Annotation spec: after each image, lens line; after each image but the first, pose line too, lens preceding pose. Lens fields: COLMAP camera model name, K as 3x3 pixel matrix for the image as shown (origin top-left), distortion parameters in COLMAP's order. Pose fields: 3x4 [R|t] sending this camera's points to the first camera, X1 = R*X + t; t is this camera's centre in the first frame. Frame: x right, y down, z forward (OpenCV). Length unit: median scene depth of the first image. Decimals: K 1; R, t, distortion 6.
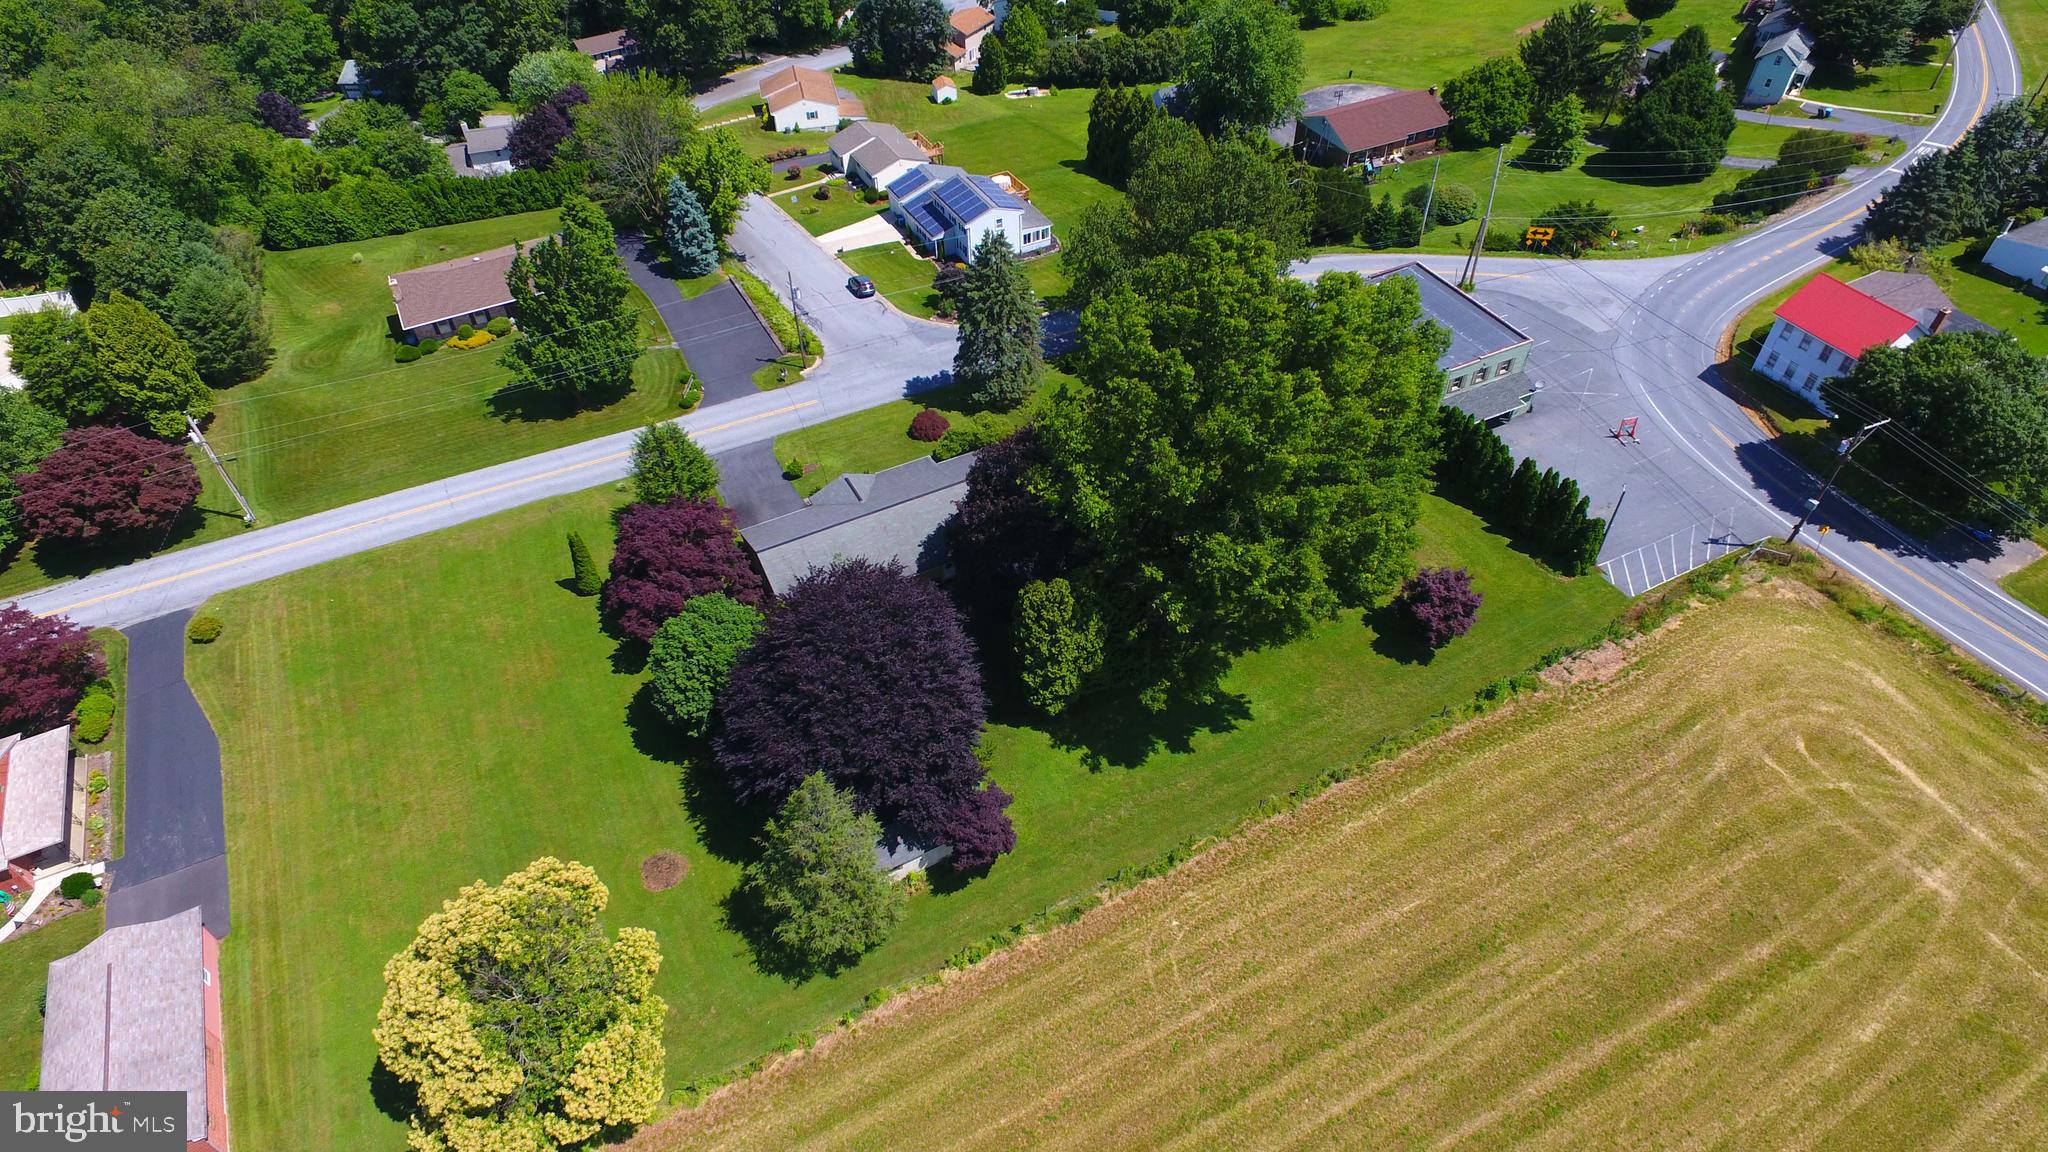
lens RADIAL K [[1209.4, 0, 1024.0], [0, 1209.4, 576.0], [0, 0, 1]] dist [0.014197, 0.000481]
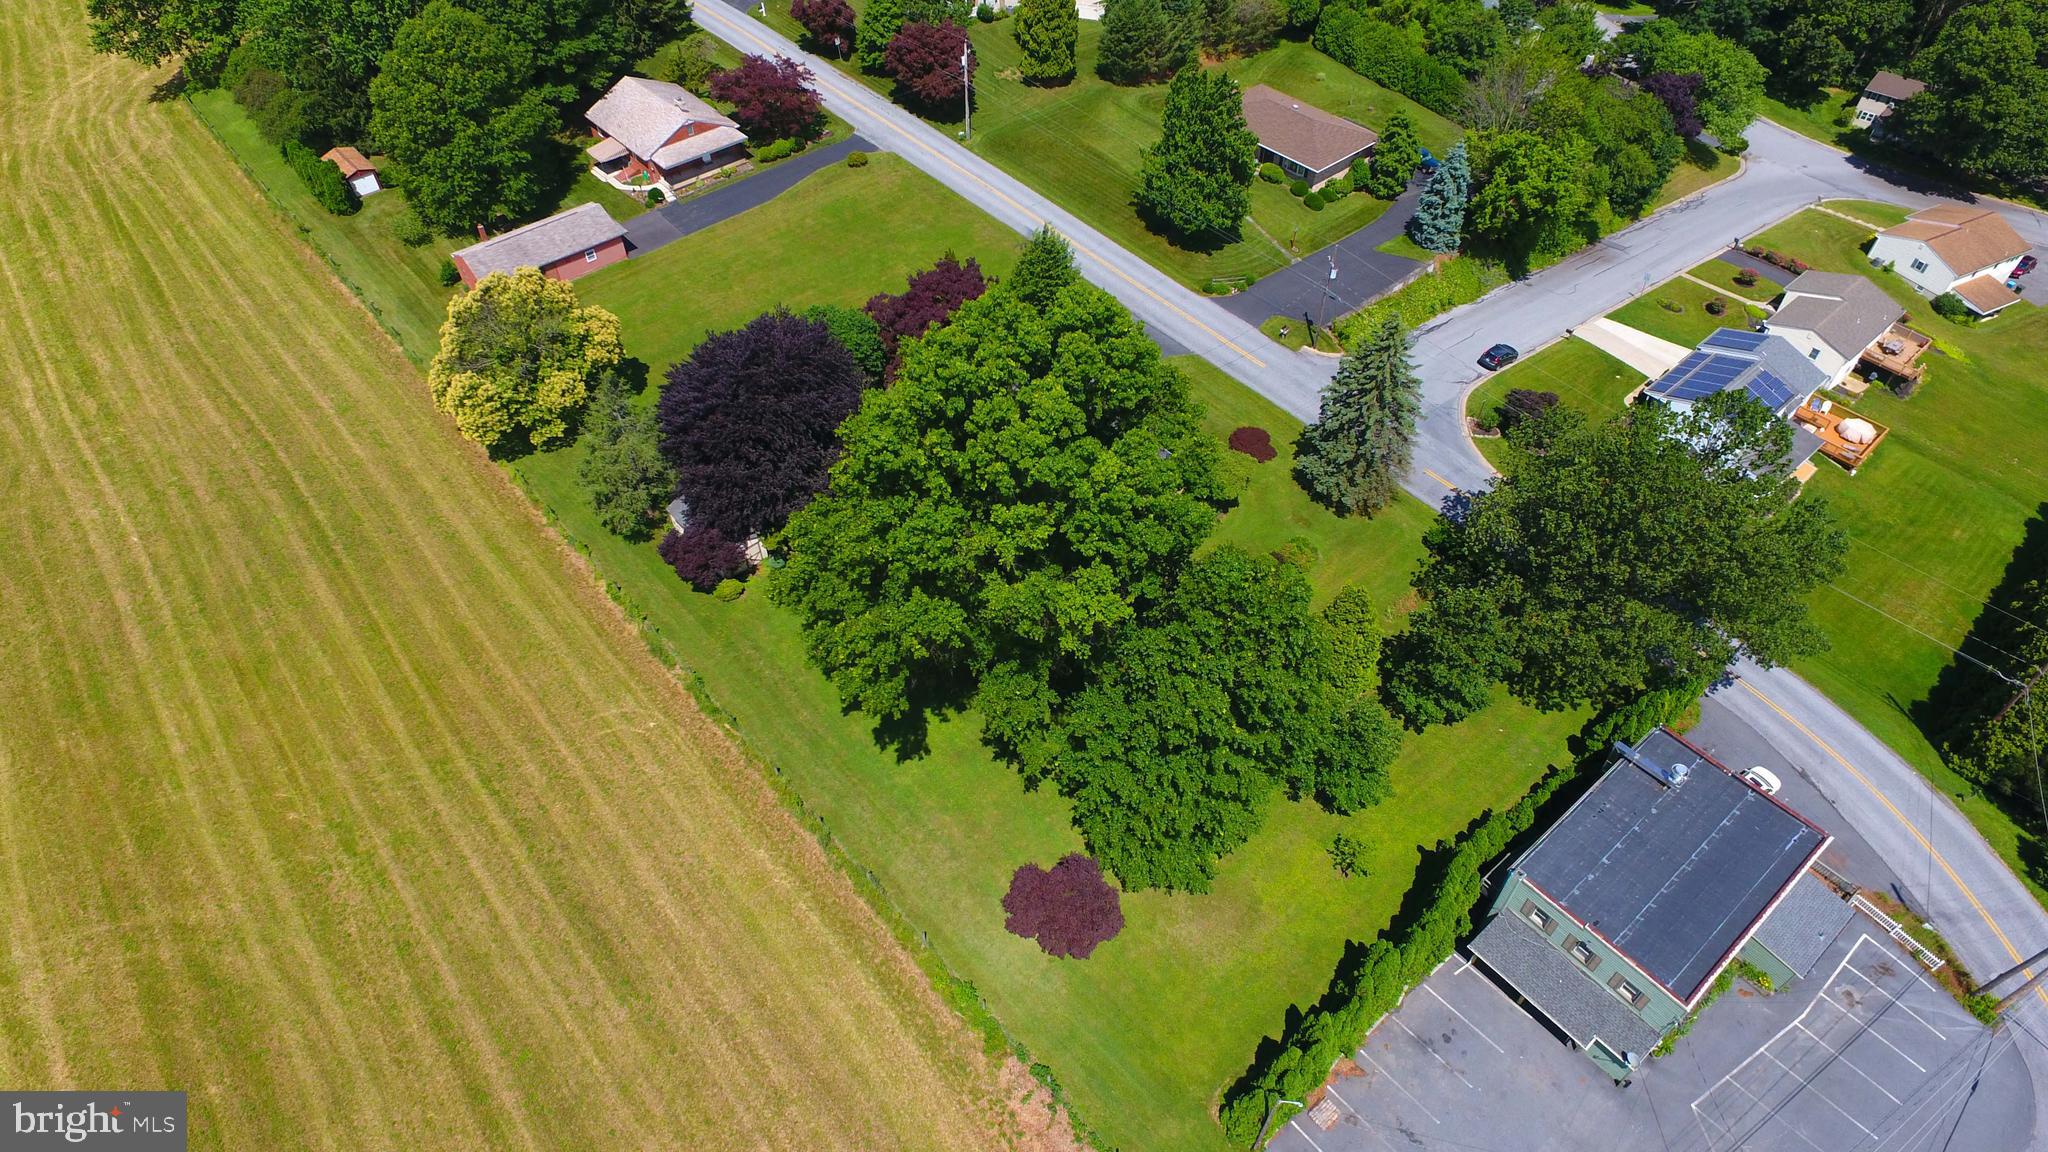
lens RADIAL K [[1209.4, 0, 1024.0], [0, 1209.4, 576.0], [0, 0, 1]] dist [0.014197, 0.000481]
pose [[0.217848, 0.719162, -0.659809, 0.725230], [-0.684269, 0.594602, 0.422166, -0.429892], [0.695930, 0.359519, 0.621633, 0.439100]]
